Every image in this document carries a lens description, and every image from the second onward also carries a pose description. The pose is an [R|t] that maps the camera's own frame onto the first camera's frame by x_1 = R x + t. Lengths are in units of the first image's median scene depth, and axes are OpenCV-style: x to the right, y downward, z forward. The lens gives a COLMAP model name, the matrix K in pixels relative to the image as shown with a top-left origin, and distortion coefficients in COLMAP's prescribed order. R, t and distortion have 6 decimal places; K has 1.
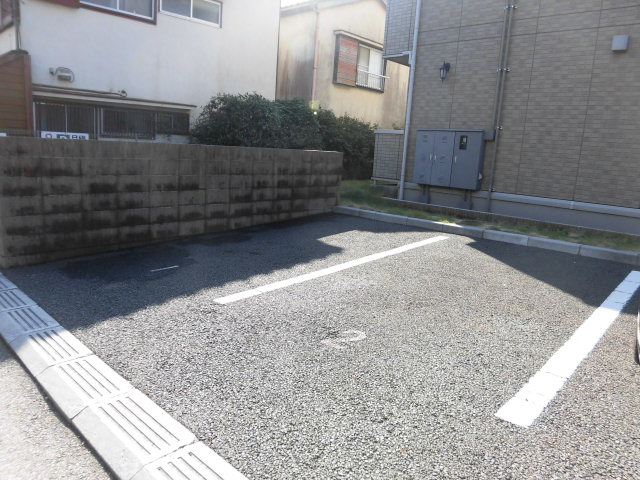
lens RADIAL K [[450.5, 0, 321.4], [0, 450.5, 240.0], [0, 0, 1]] dist [-0.054308, 0.004916]
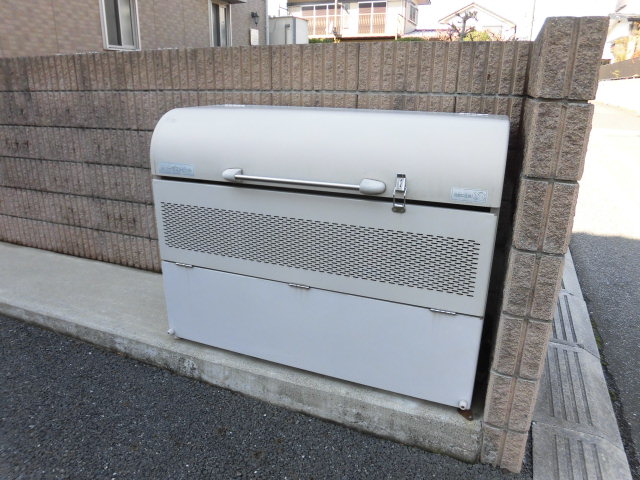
lens RADIAL K [[450.5, 0, 322.2], [0, 450.5, 240.2], [0, 0, 1]] dist [-0.054308, 0.004916]
pose [[-0.331864, -0.392982, 0.857573, -0.618111], [0.108332, 0.887203, 0.448482, -0.204791], [-0.937086, 0.241737, -0.251858, 0.743415]]
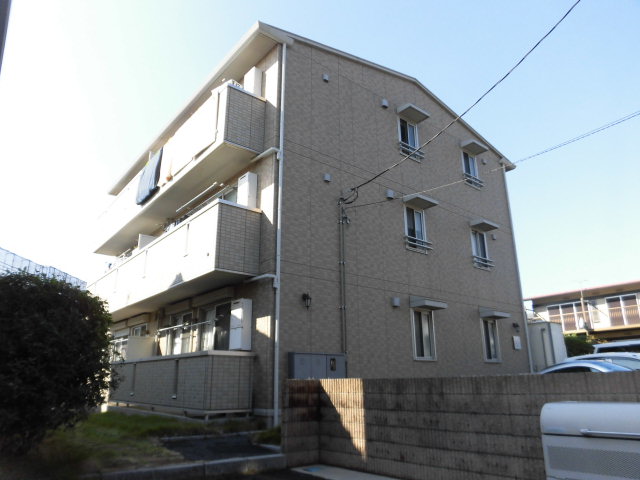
lens RADIAL K [[450.5, 0, 317.0], [0, 450.5, 240.7], [0, 0, 1]] dist [-0.054308, 0.004916]
pose [[0.166244, 0.207390, 0.964029, -0.967444], [0.178122, 0.955236, -0.236215, -0.281501], [-0.969864, 0.210984, 0.121862, 0.905356]]
